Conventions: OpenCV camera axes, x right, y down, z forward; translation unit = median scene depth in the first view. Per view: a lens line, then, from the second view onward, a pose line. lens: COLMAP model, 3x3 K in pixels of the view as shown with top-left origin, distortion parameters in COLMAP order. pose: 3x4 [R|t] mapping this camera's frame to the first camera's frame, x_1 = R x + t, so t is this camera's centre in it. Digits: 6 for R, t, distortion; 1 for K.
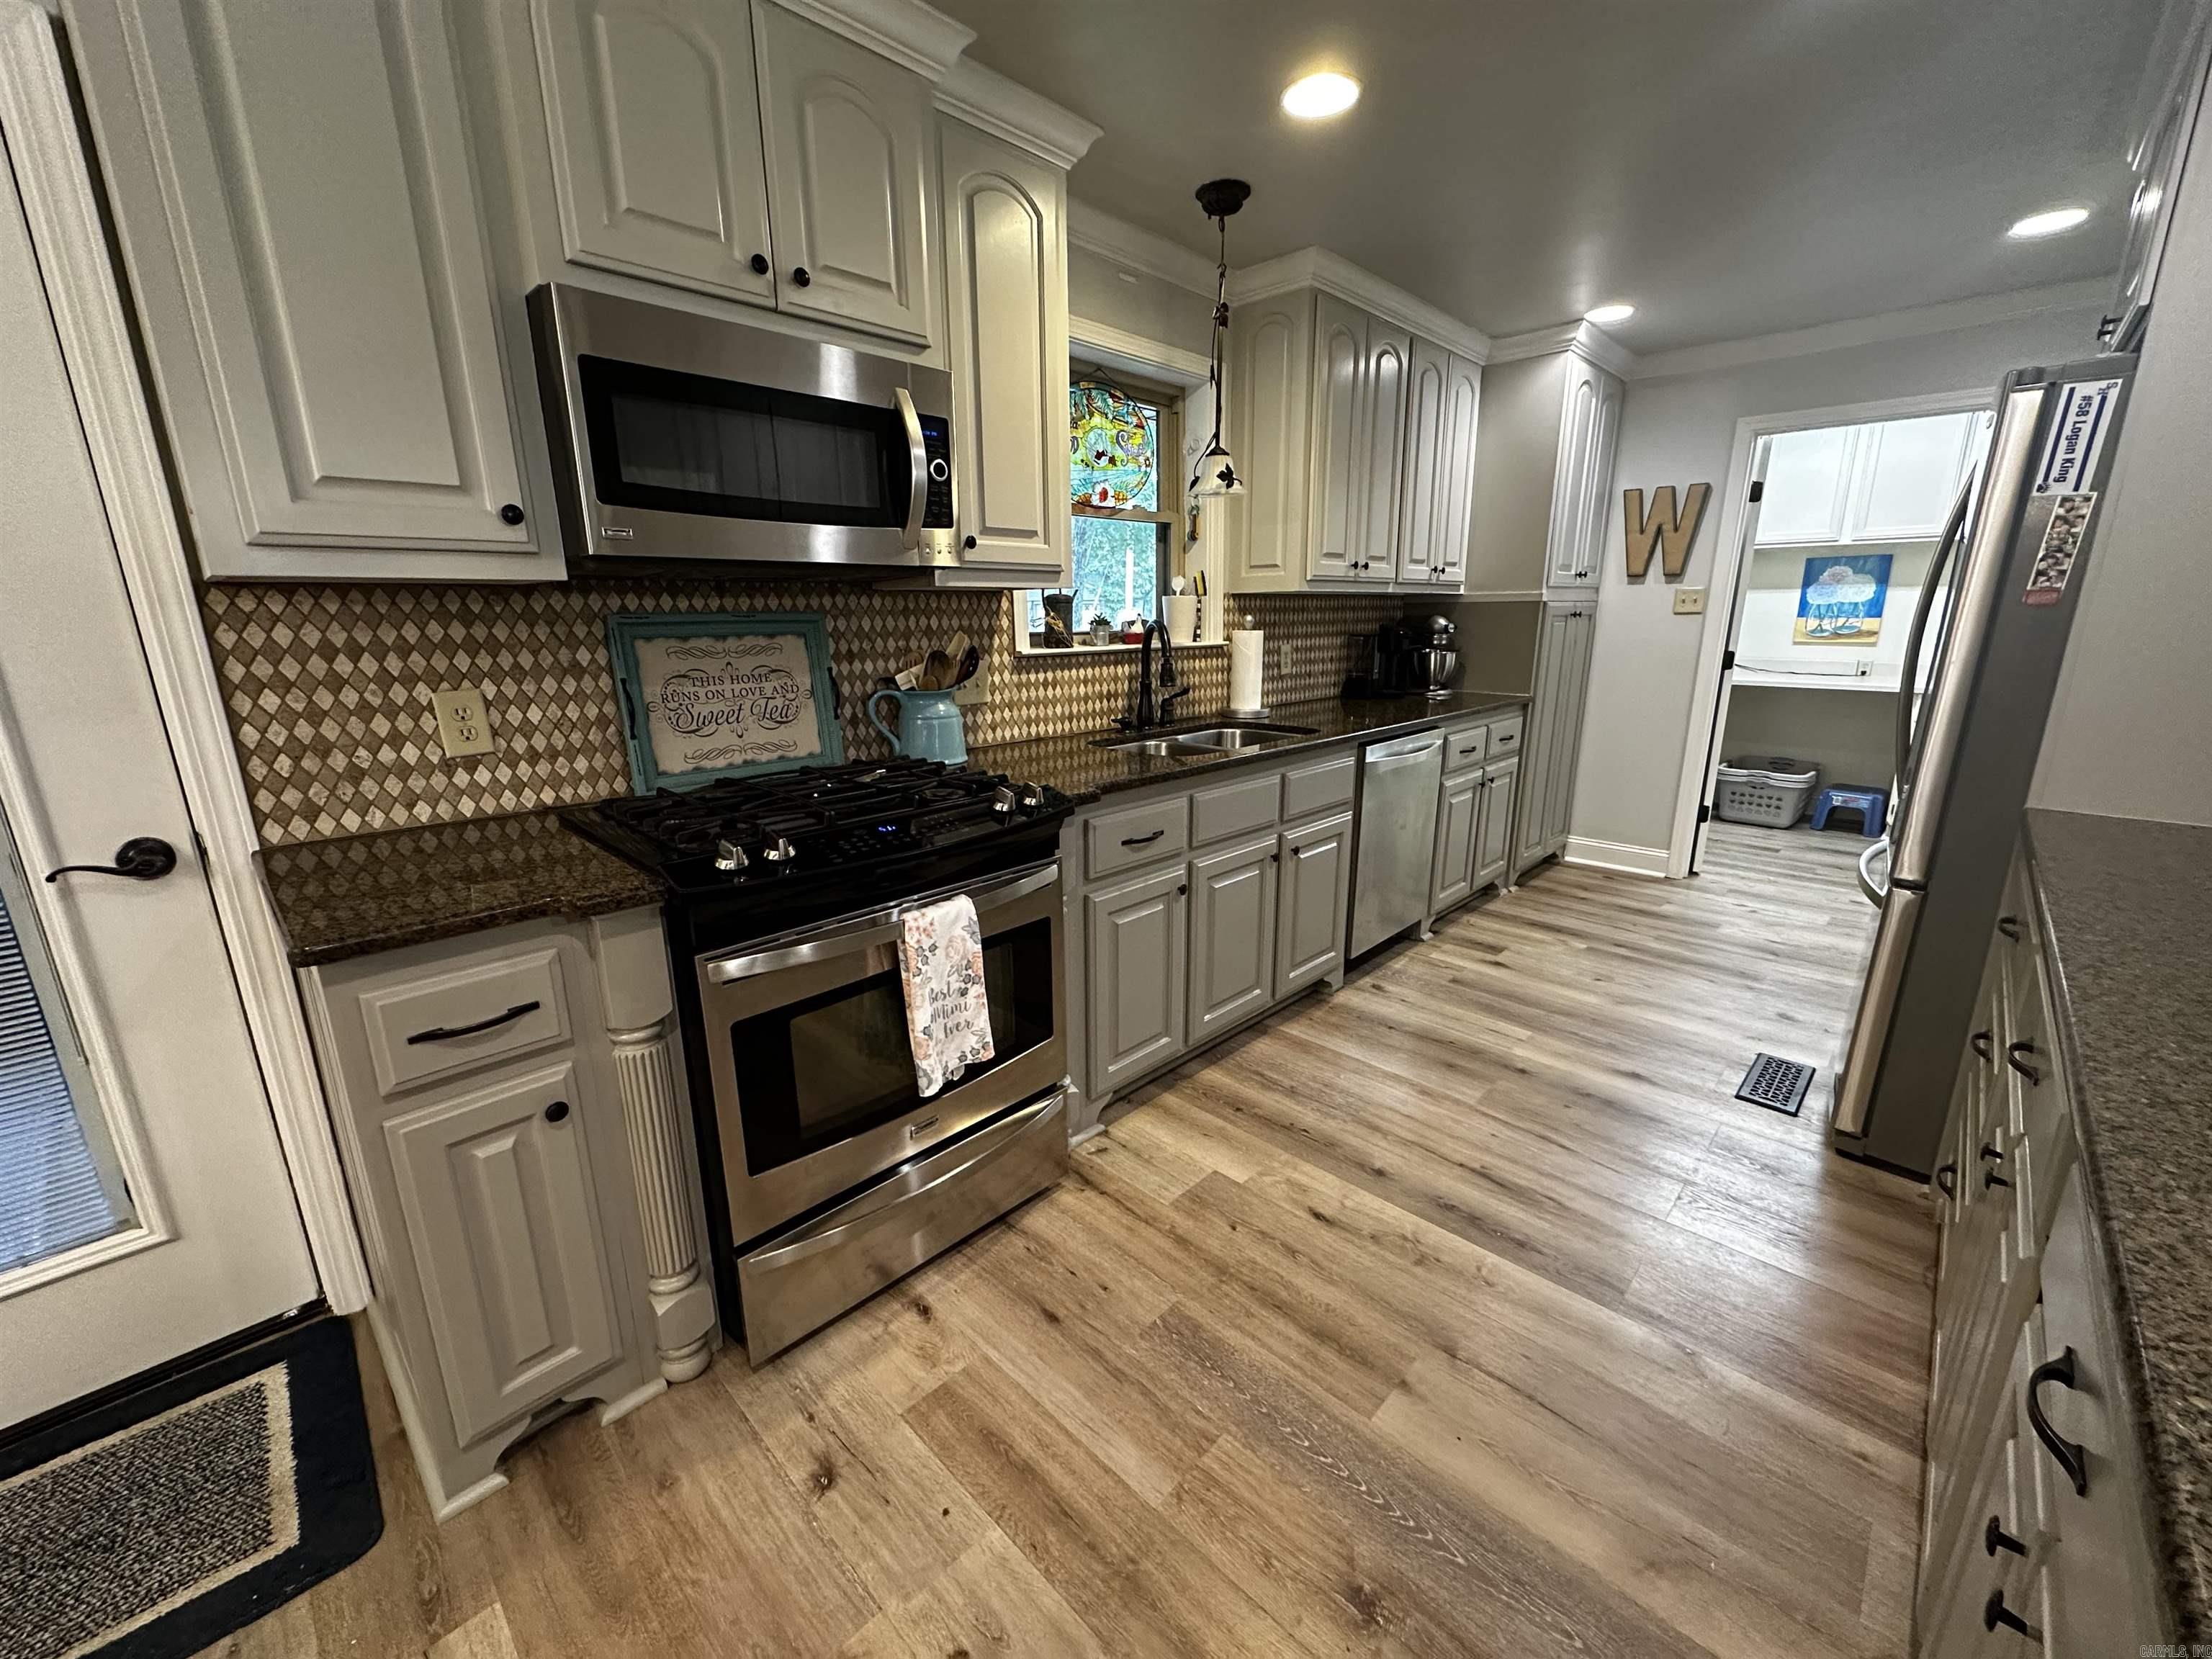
lens RADIAL K [[876.2, 0, 1105.4], [0, 876.2, 830.8], [0, 0, 1]] dist [-0.003100, 0.000233]
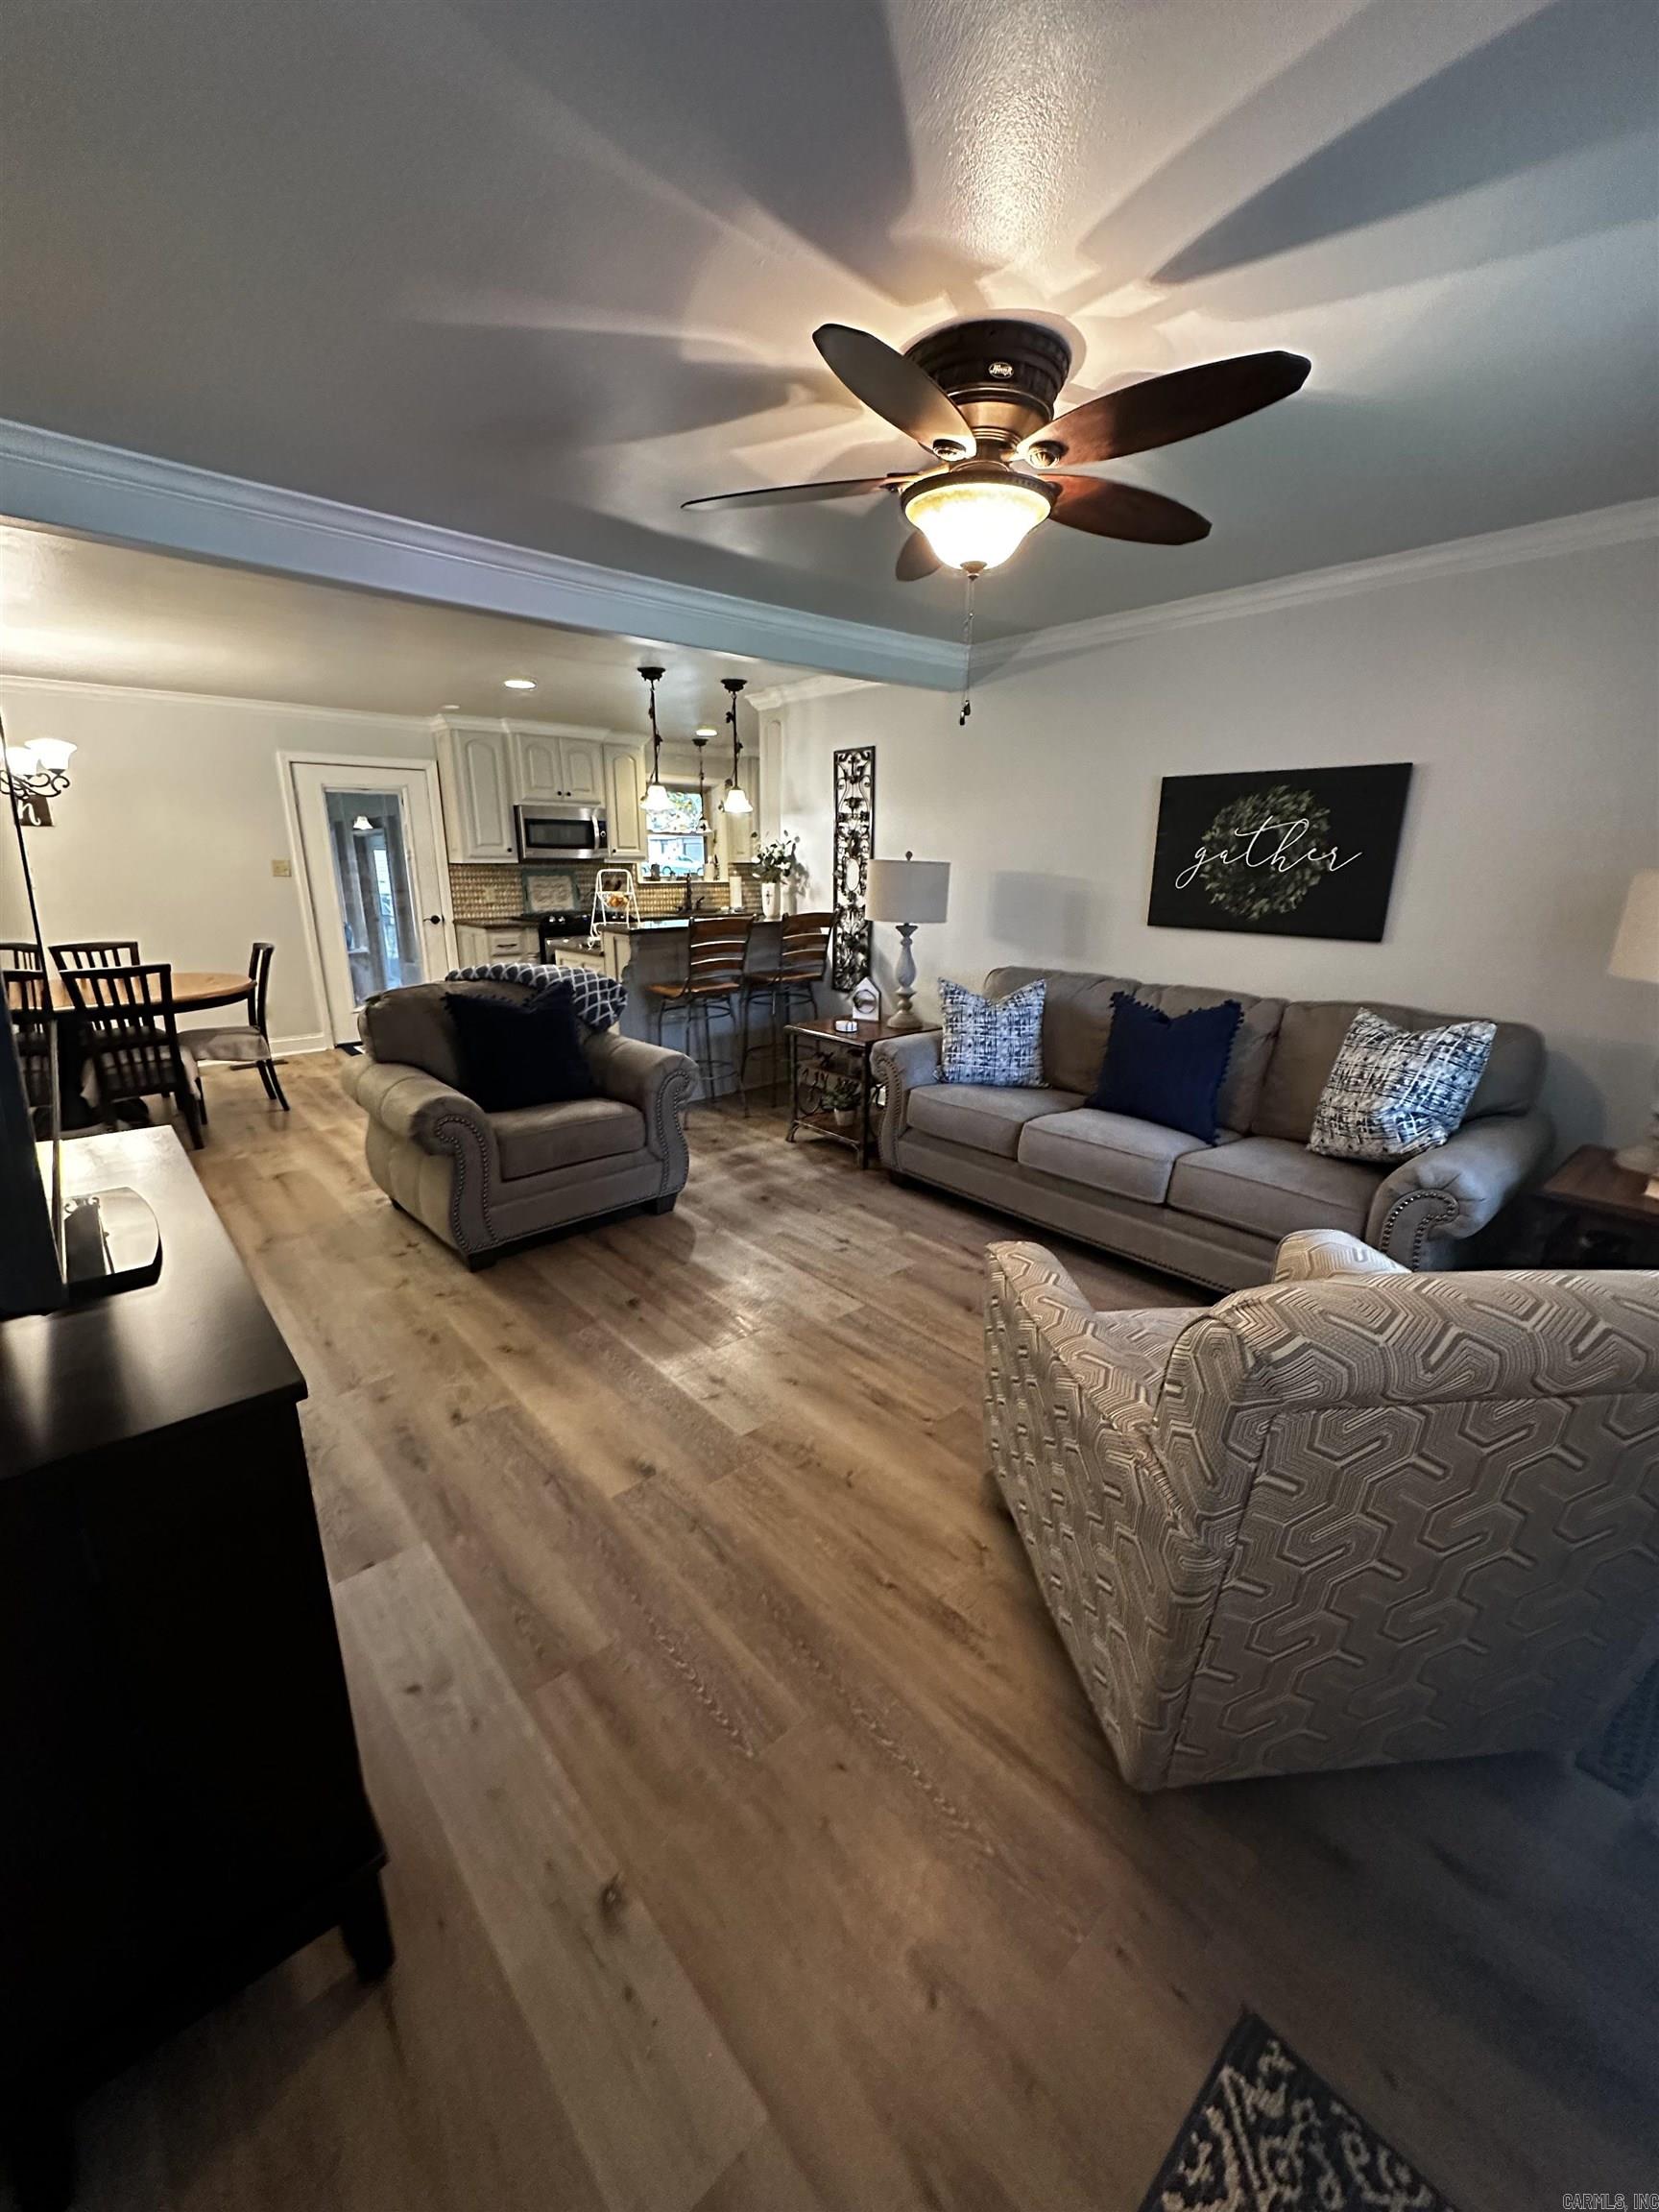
lens RADIAL K [[876.2, 0, 831.9], [0, 876.2, 1110.3], [0, 0, 1]] dist [-0.003100, 0.000233]
pose [[0.997763, 0.028079, -0.060669, 0.985322], [-0.026189, 0.999154, 0.031719, 0.602581], [0.061509, -0.030059, 0.997654, -2.576026]]
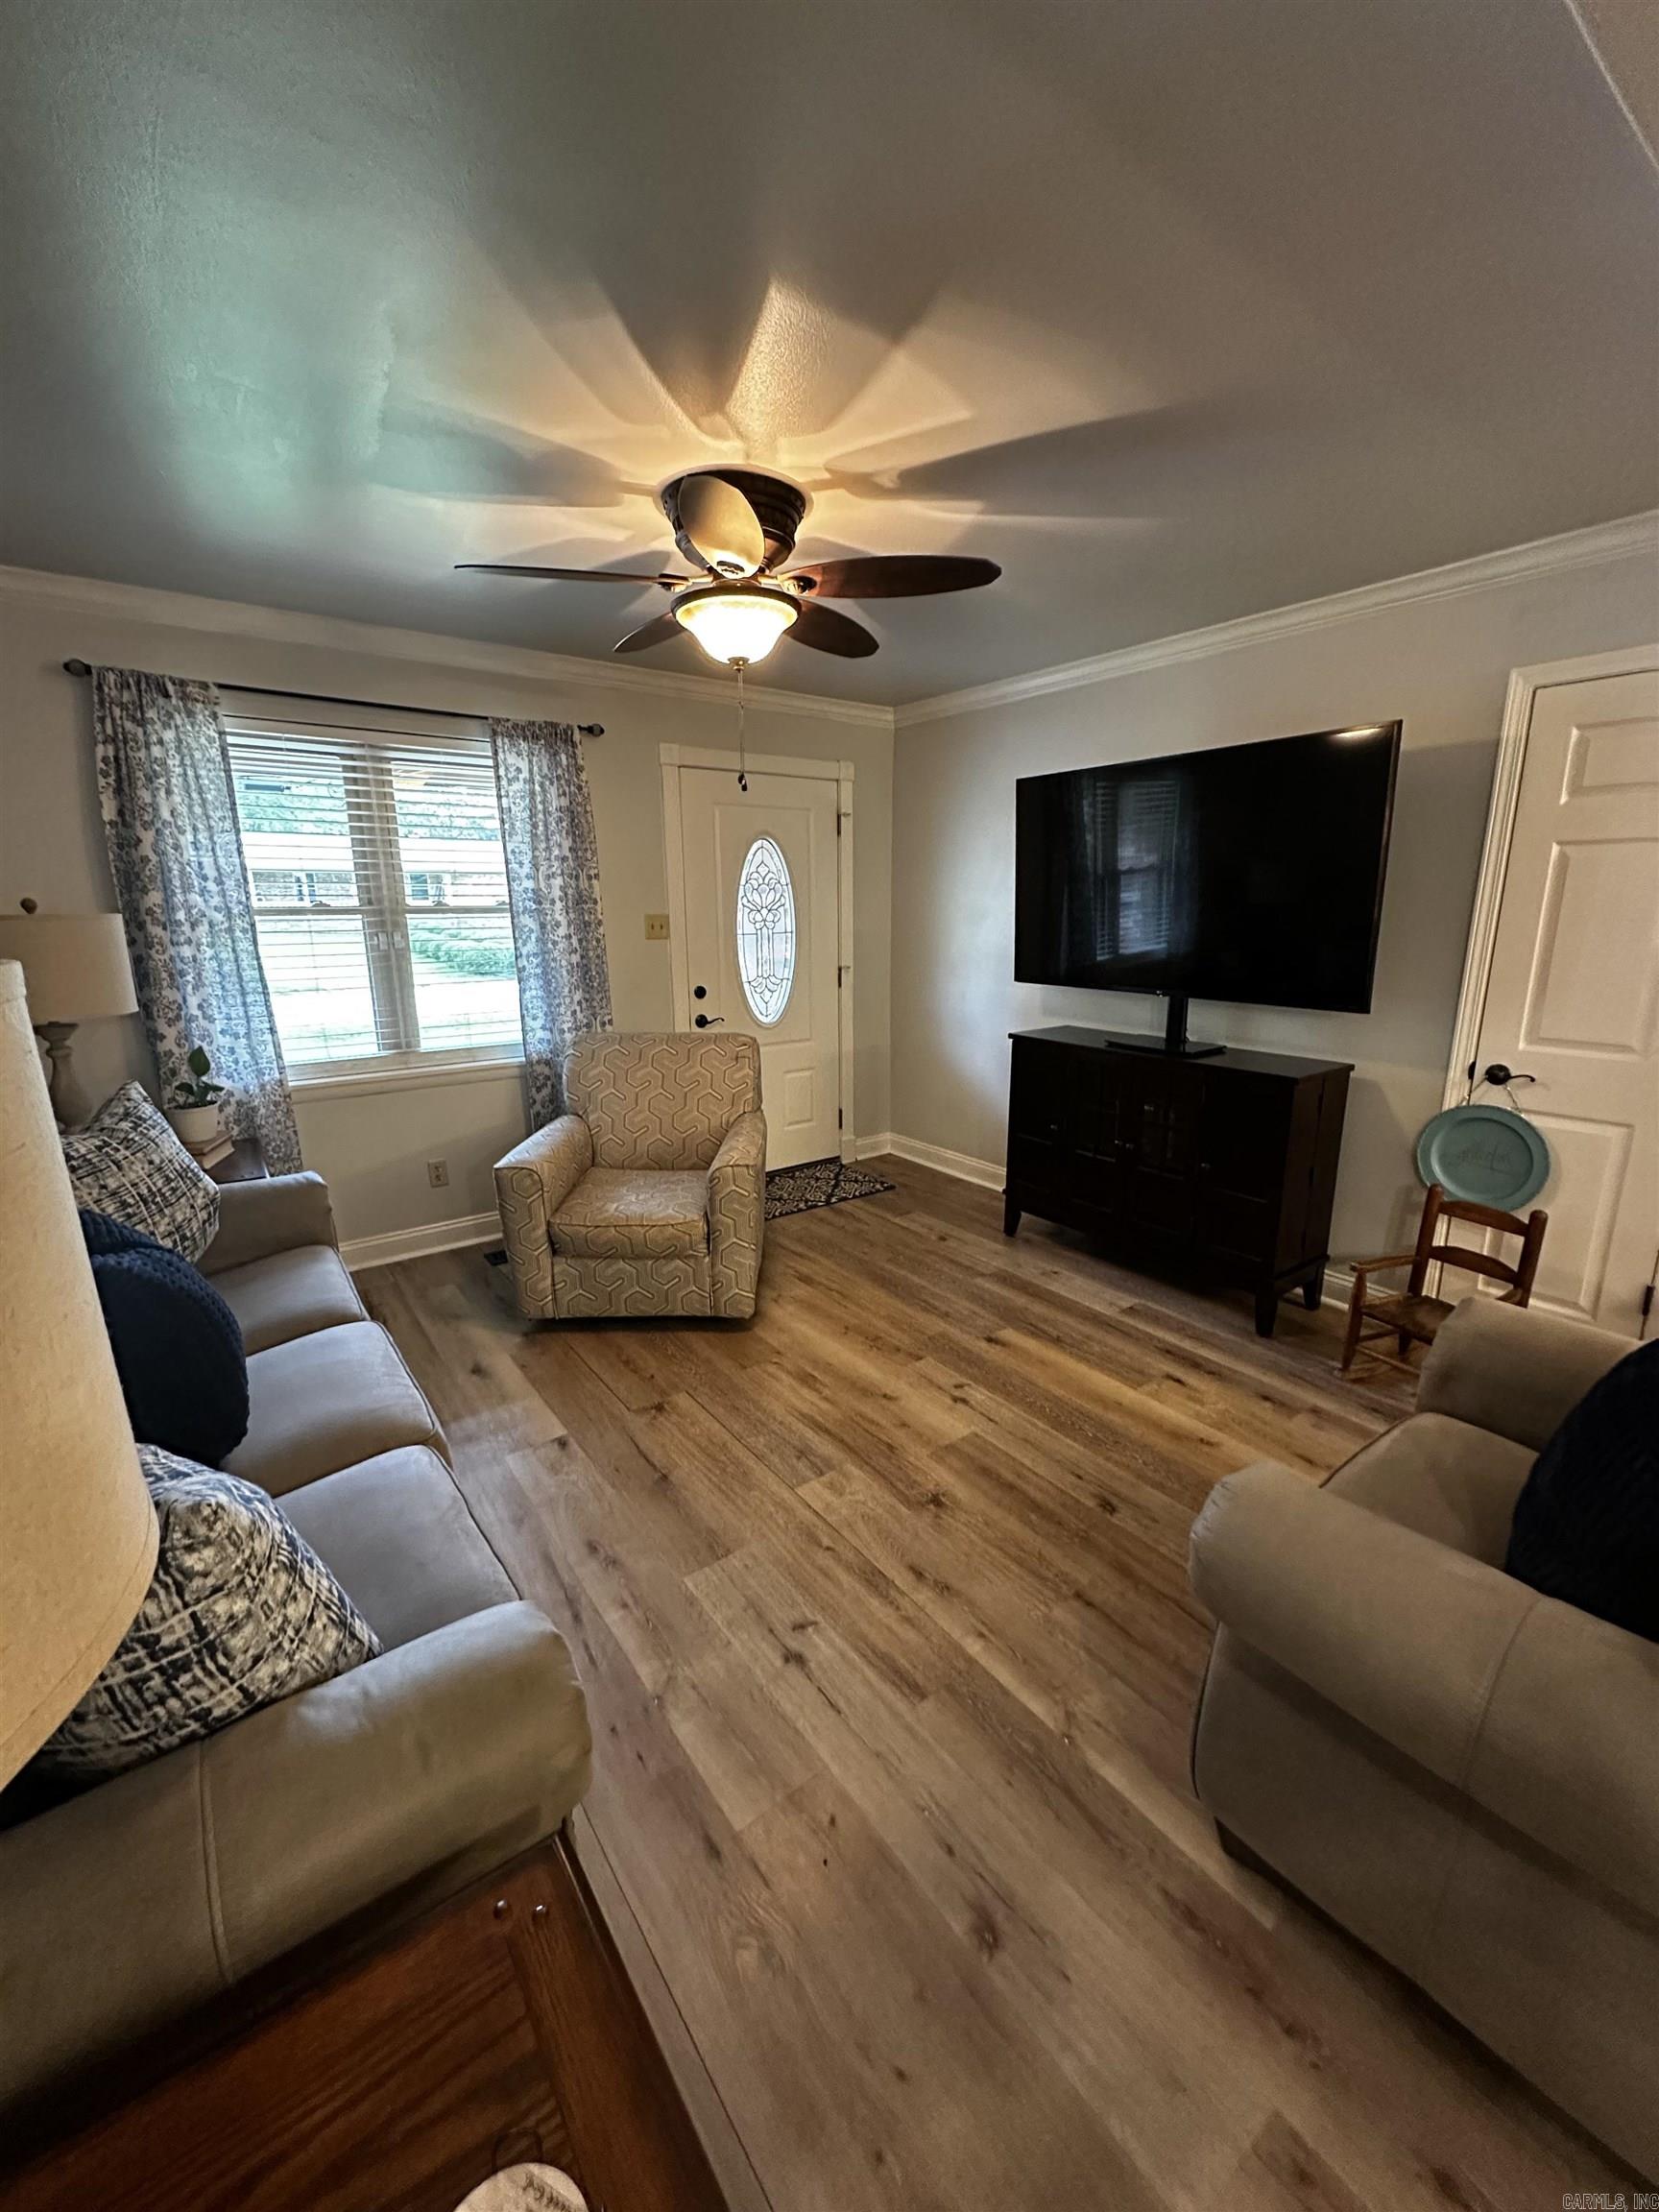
lens RADIAL K [[876.2, 0, 823.6], [0, 876.2, 1109.6], [0, 0, 1]] dist [-0.003100, 0.000233]
pose [[-0.986333, -0.030784, 0.161864, 0.767032], [0.049066, 0.882941, 0.466912, 0.050452], [-0.157290, 0.468473, -0.869364, -0.459080]]
